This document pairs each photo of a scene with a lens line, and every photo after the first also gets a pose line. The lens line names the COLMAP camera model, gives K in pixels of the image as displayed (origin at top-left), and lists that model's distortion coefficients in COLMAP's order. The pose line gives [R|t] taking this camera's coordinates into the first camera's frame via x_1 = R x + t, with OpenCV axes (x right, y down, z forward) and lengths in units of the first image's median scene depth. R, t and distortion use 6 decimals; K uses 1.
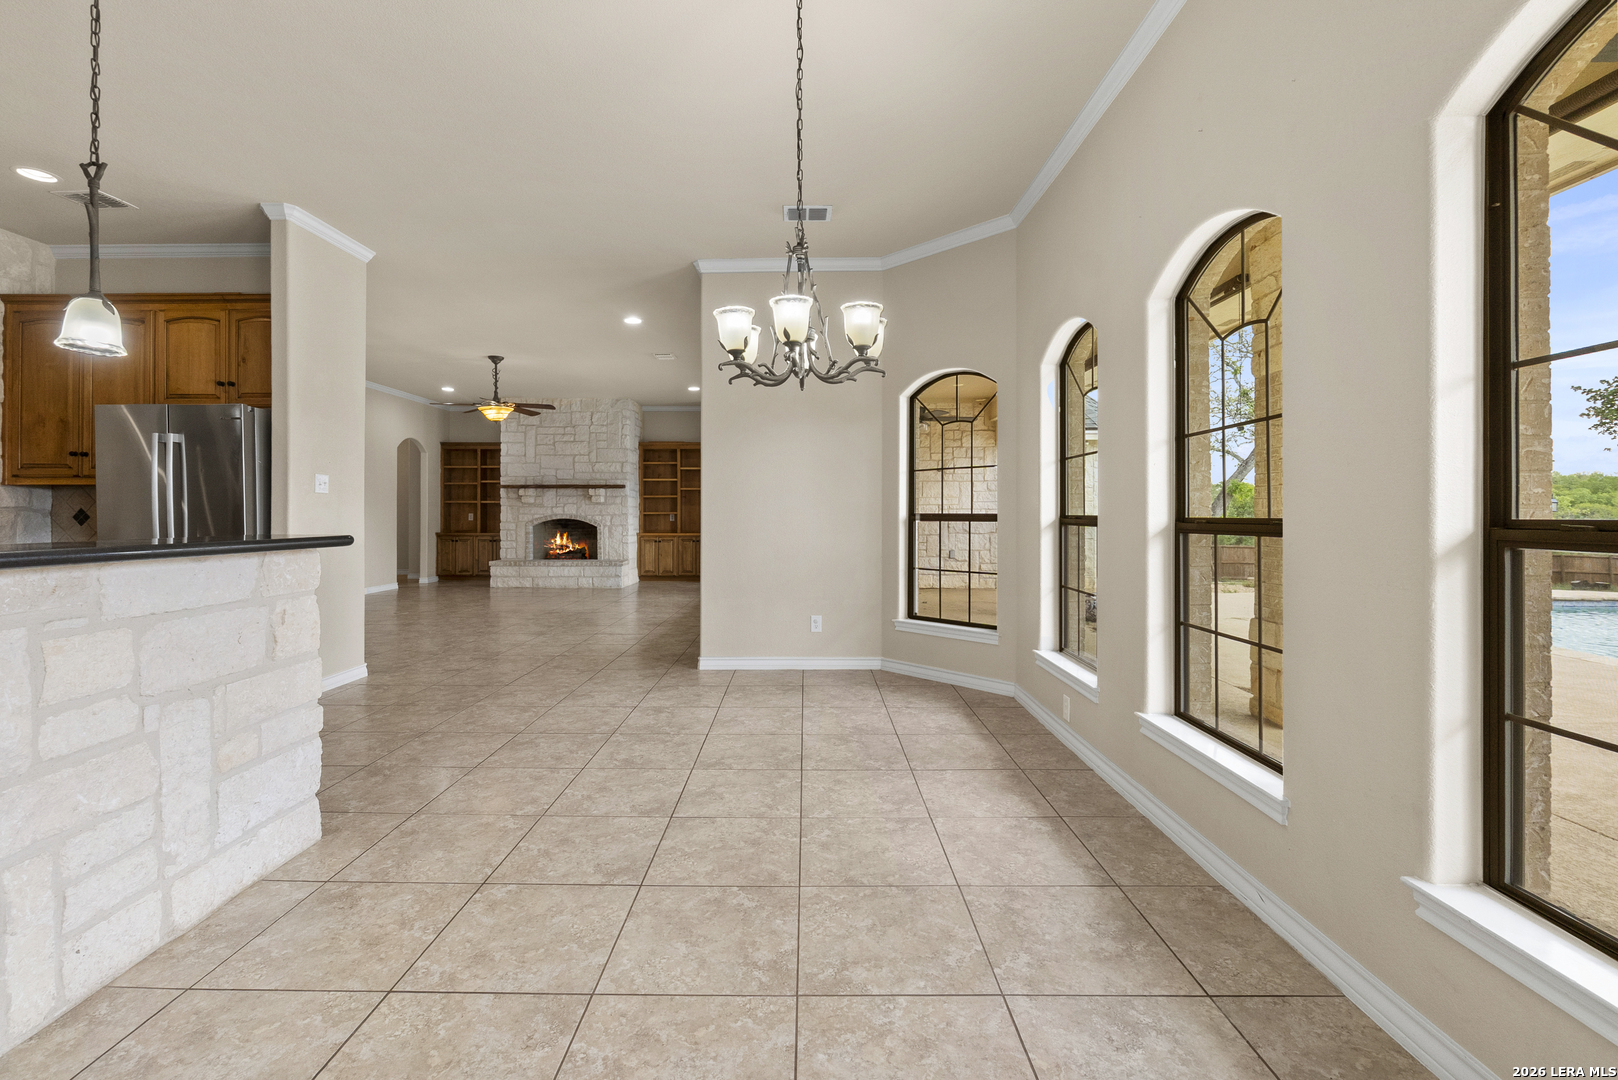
lens RADIAL K [[694.8, 0, 805.9], [0, 694.8, 517.3], [0, 0, 1]] dist [-0.008319, 0.000657]
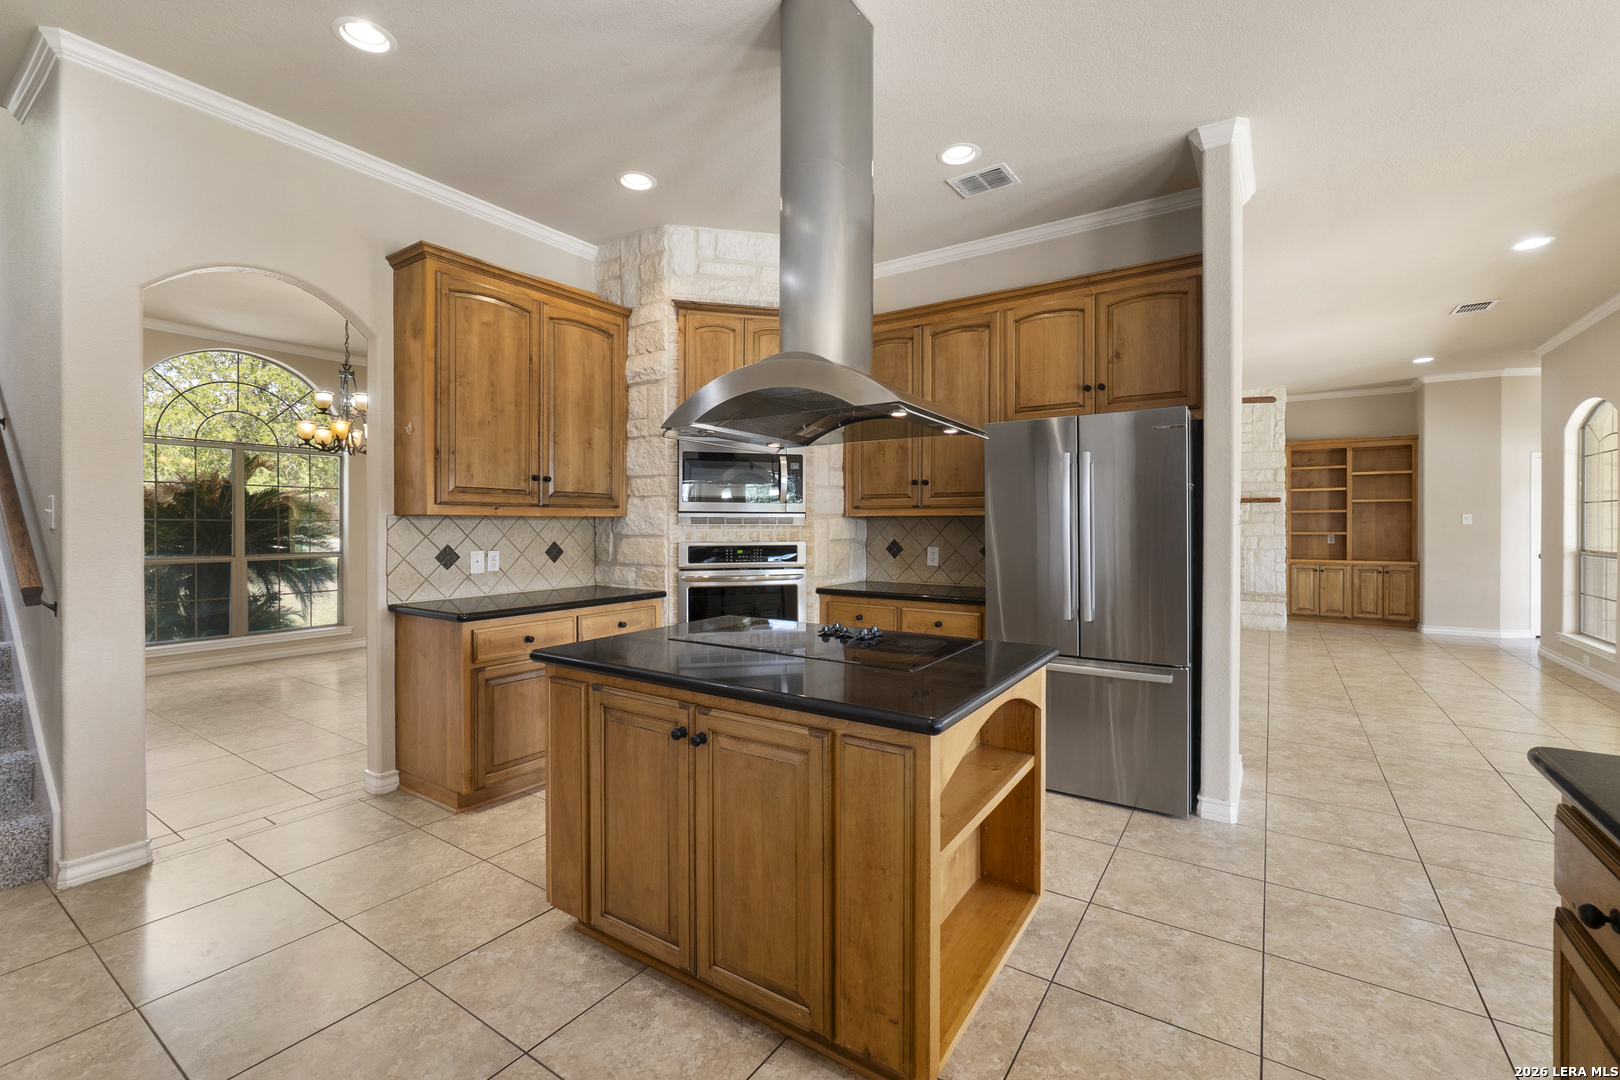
lens RADIAL K [[695.7, 0, 806.2], [0, 695.7, 529.0], [0, 0, 1]] dist [-0.008319, 0.000657]
pose [[0.828794, 0.002805, -0.559547, -0.265912], [-0.001327, 0.999994, 0.003047, -0.013111], [0.559552, -0.001783, 0.828793, 0.060931]]
